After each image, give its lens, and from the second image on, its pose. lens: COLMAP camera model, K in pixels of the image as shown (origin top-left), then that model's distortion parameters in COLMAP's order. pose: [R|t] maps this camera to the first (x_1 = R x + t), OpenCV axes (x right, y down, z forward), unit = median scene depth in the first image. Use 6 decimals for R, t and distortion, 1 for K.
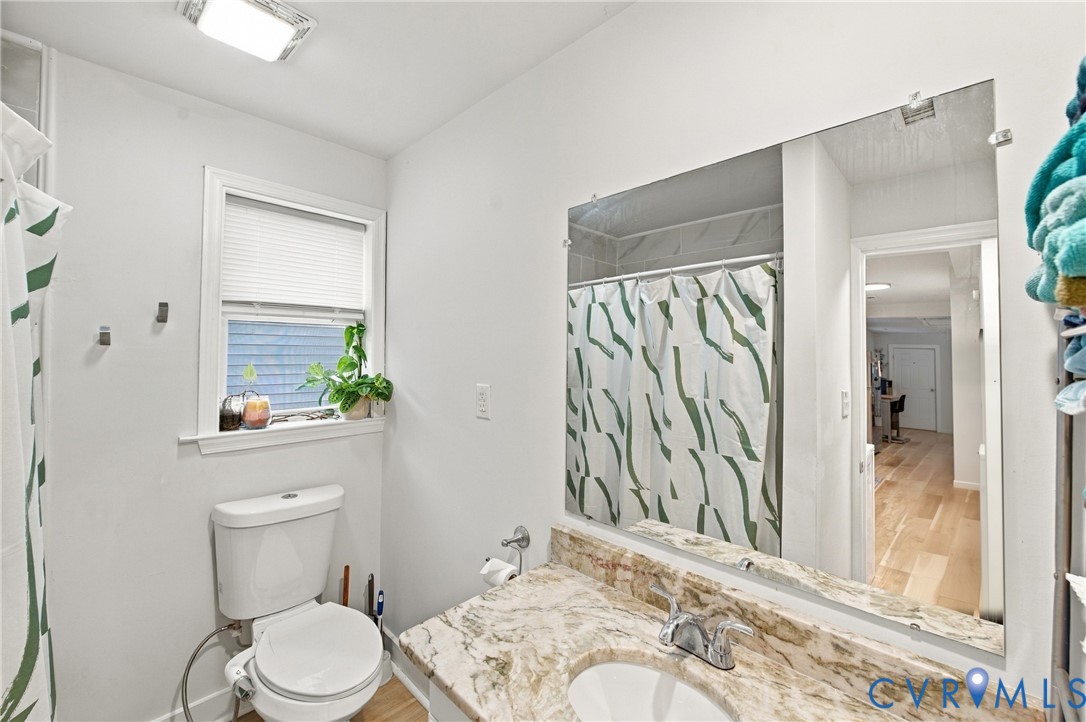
lens RADIAL K [[428.1, 0, 544.9], [0, 428.1, 354.4], [0, 0, 1]] dist [-0.001246, -0.000649]
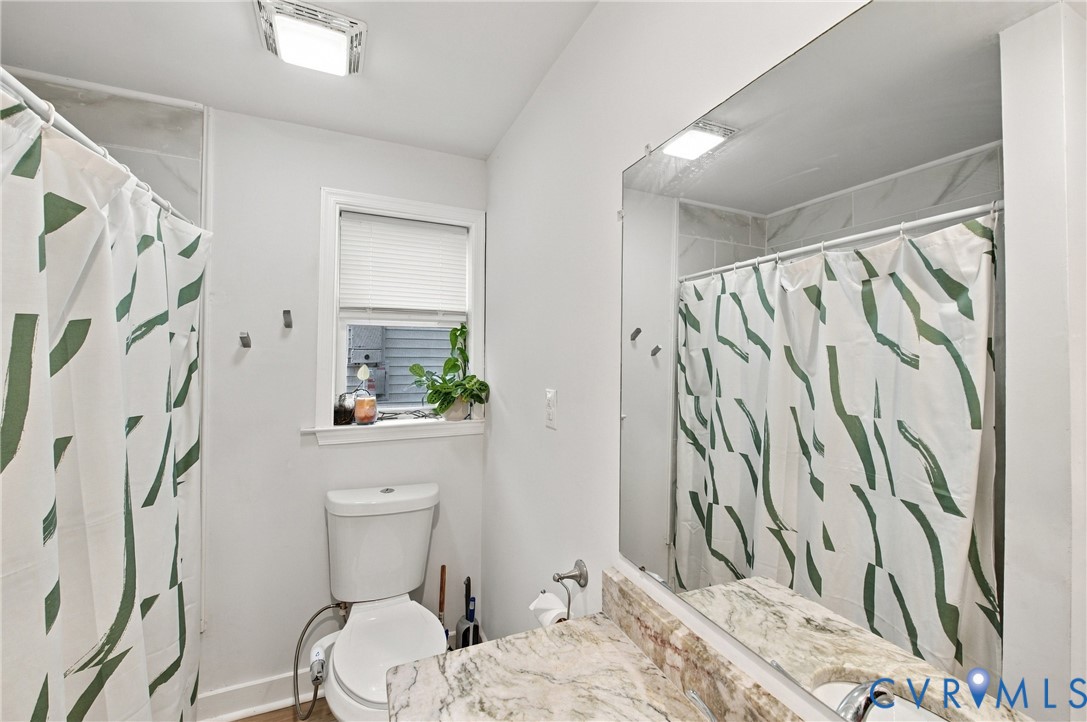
lens RADIAL K [[436.3, 0, 549.3], [0, 436.3, 351.9], [0, 0, 1]] dist [-0.002056, -0.000603]
pose [[0.931812, -0.002425, -0.362933, 0.140286], [-0.001836, 0.999933, -0.011396, 0.002078], [0.362937, 0.011285, 0.931746, 0.125060]]
